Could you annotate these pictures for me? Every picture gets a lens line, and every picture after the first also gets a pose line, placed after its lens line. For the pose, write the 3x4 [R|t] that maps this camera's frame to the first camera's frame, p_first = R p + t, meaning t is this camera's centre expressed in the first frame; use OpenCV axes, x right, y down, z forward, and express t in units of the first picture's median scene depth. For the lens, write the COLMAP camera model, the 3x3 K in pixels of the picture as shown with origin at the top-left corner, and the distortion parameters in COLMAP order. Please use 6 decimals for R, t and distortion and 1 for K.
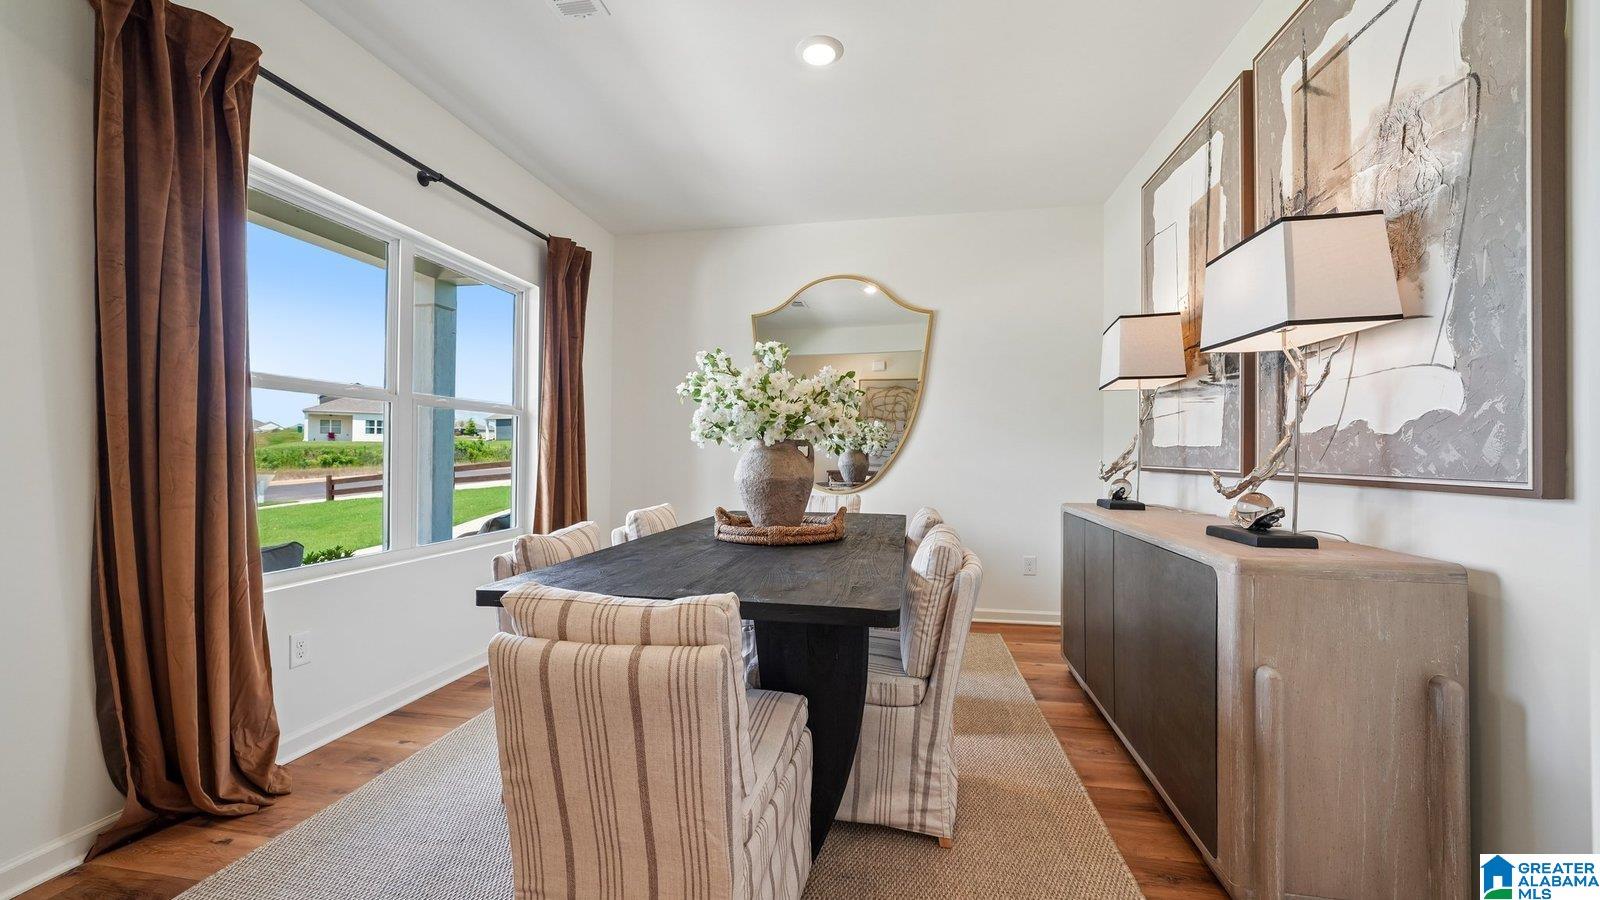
lens RADIAL K [[614.3, 0, 799.1], [0, 614.3, 448.8], [0, 0, 1]] dist [-0.023927, 0.006325]
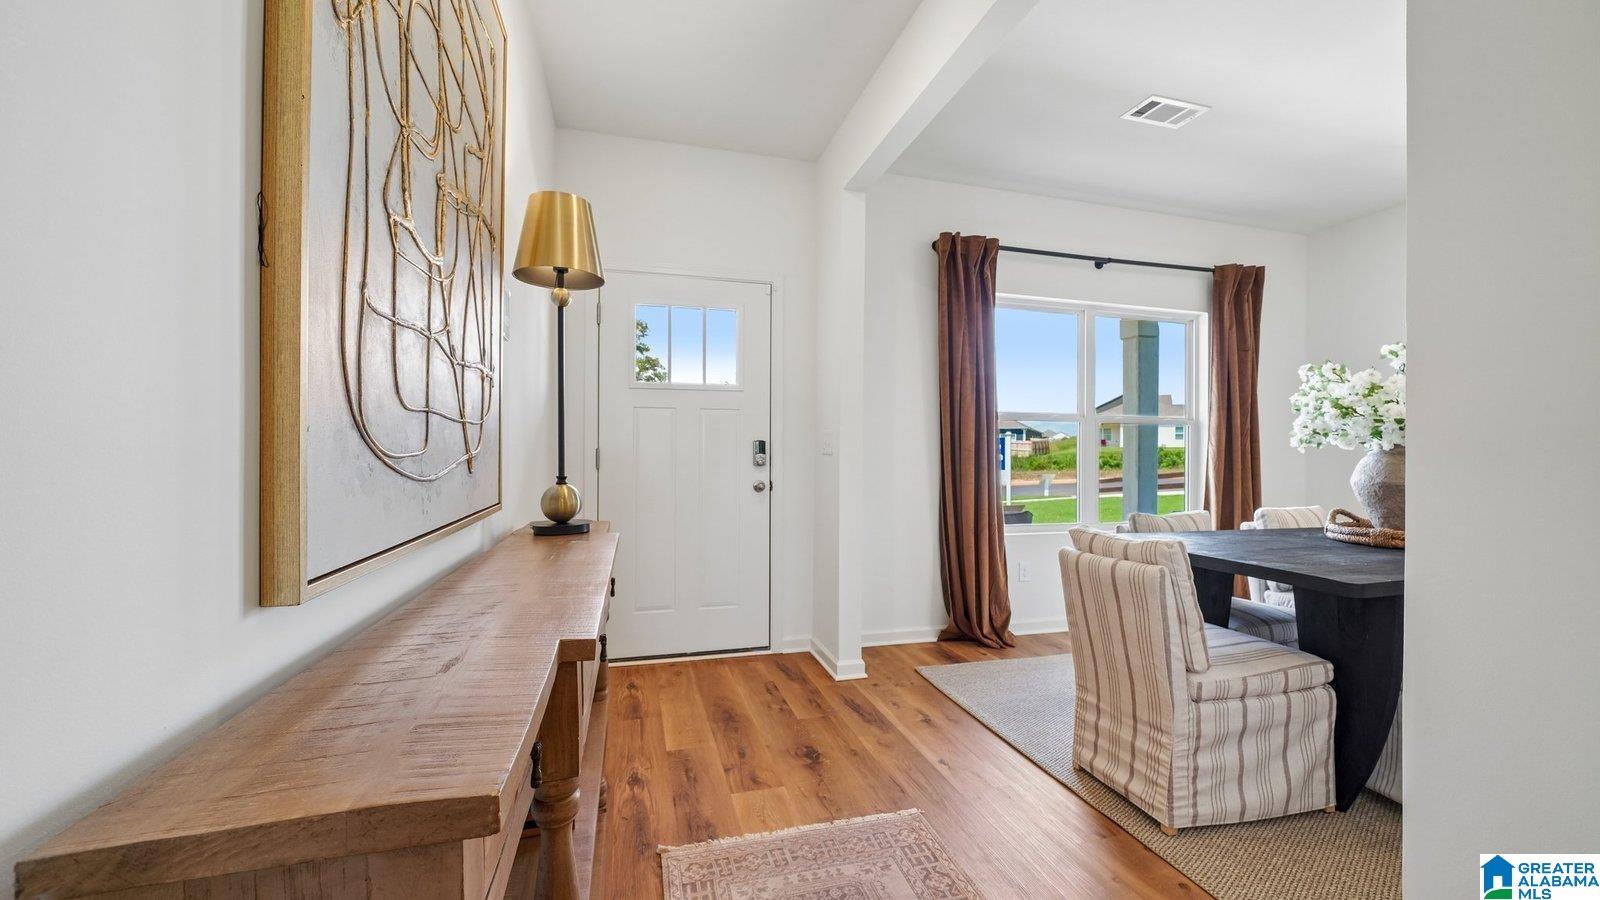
lens RADIAL K [[614.2, 0, 800.0], [0, 614.2, 450.0], [0, 0, 1]] dist [-0.010100, 0.000254]
pose [[0.434277, -0.009295, -0.900732, 0.537307], [0.004157, 0.999957, -0.008315, -0.000366], [0.900770, -0.000133, 0.434297, -0.372806]]
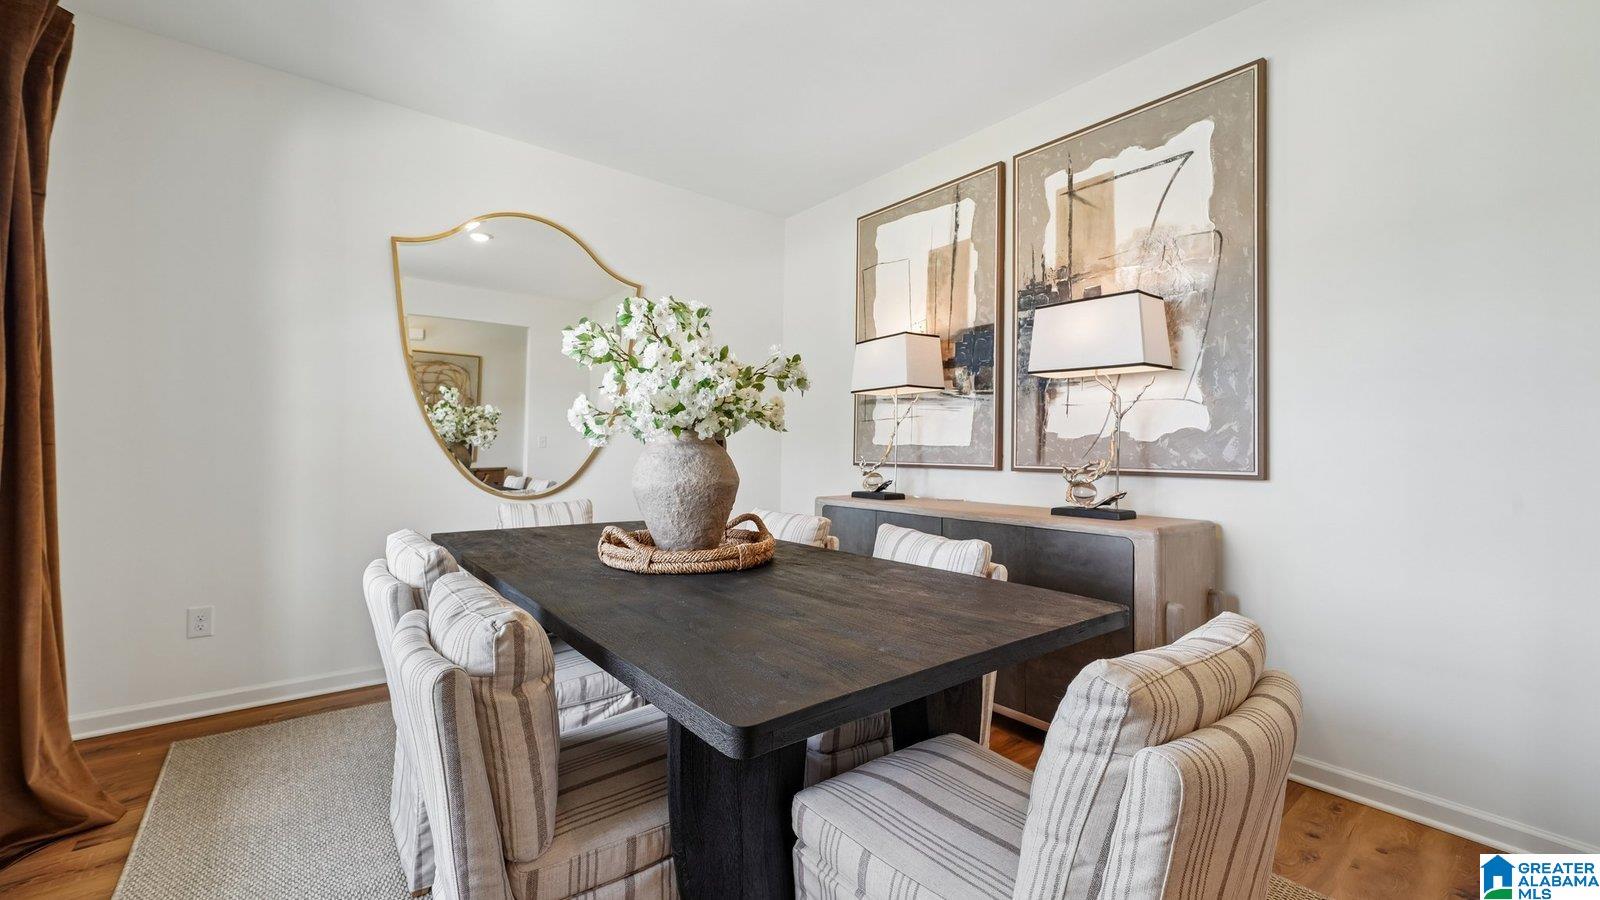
lens RADIAL K [[637.1, 0, 800.3], [0, 637.1, 440.9], [0, 0, 1]] dist [-0.002197, -0.000059]
pose [[0.657717, 0.016333, 0.753088, -0.697677], [-0.016602, 0.999836, -0.007186, 0.000870], [-0.753082, -0.007776, 0.657881, 0.492188]]
